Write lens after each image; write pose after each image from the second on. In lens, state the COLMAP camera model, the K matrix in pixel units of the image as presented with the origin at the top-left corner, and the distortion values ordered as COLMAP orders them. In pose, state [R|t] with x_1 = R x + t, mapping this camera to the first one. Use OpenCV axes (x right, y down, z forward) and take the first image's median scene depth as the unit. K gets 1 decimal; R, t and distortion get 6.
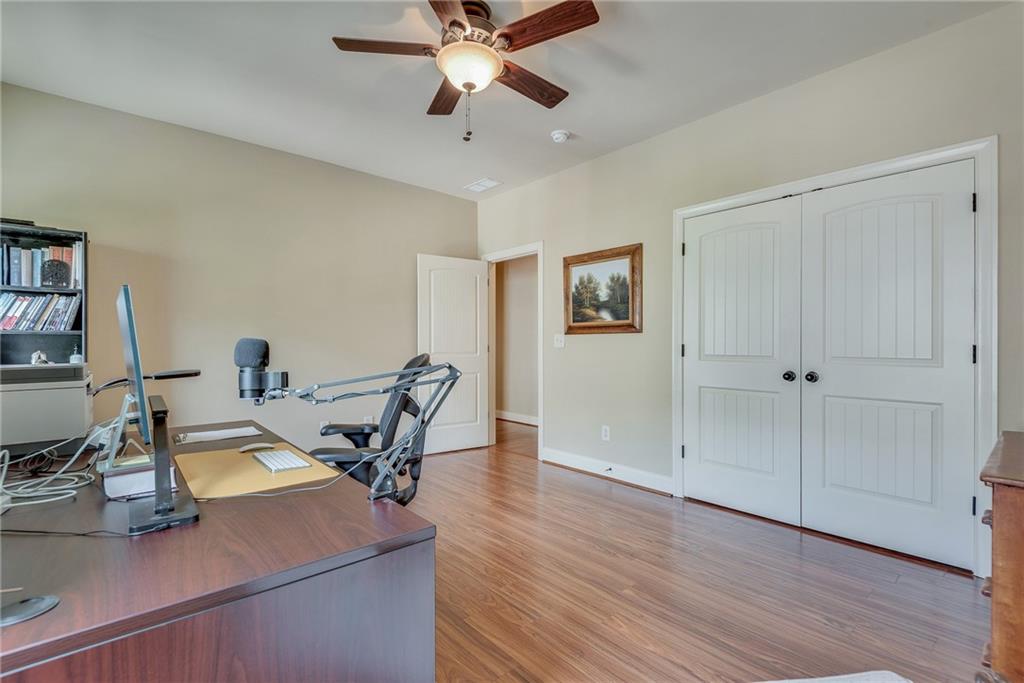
lens RADIAL K [[480.4, 0, 512.0], [0, 480.4, 341.5], [0, 0, 1]] dist [0.001104, -0.000399]
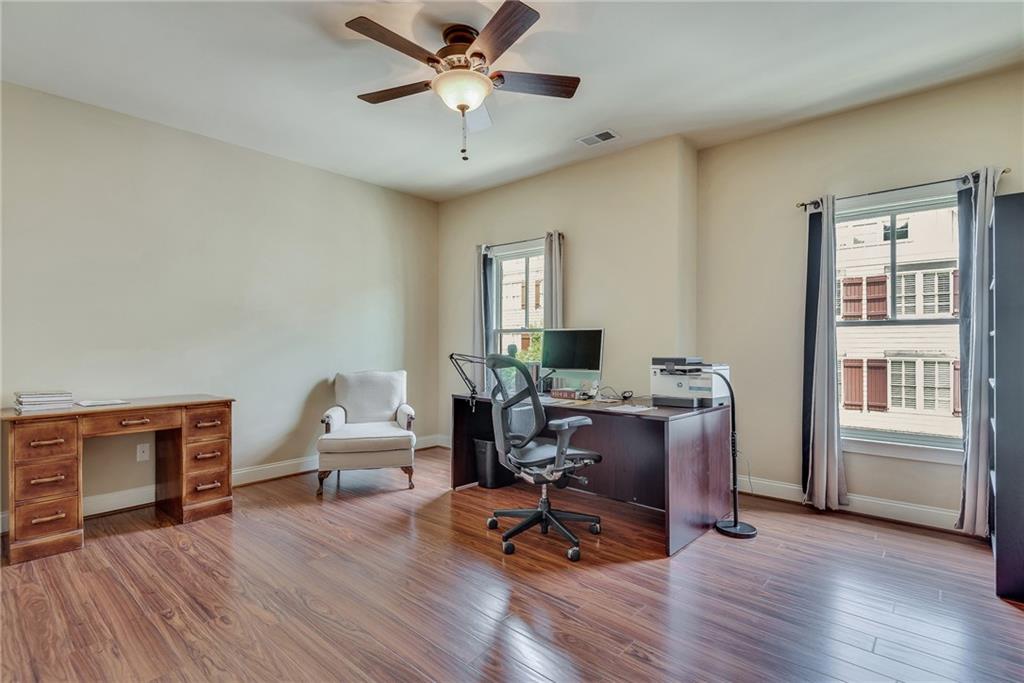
lens RADIAL K [[480.4, 0, 512.0], [0, 480.4, 341.5], [0, 0, 1]] dist [0.001104, -0.000399]
pose [[-0.992065, -0.001706, -0.125716, -0.063349], [-0.001312, 0.999994, -0.003222, 0.000207], [0.125720, -0.003032, -0.992061, 2.090934]]
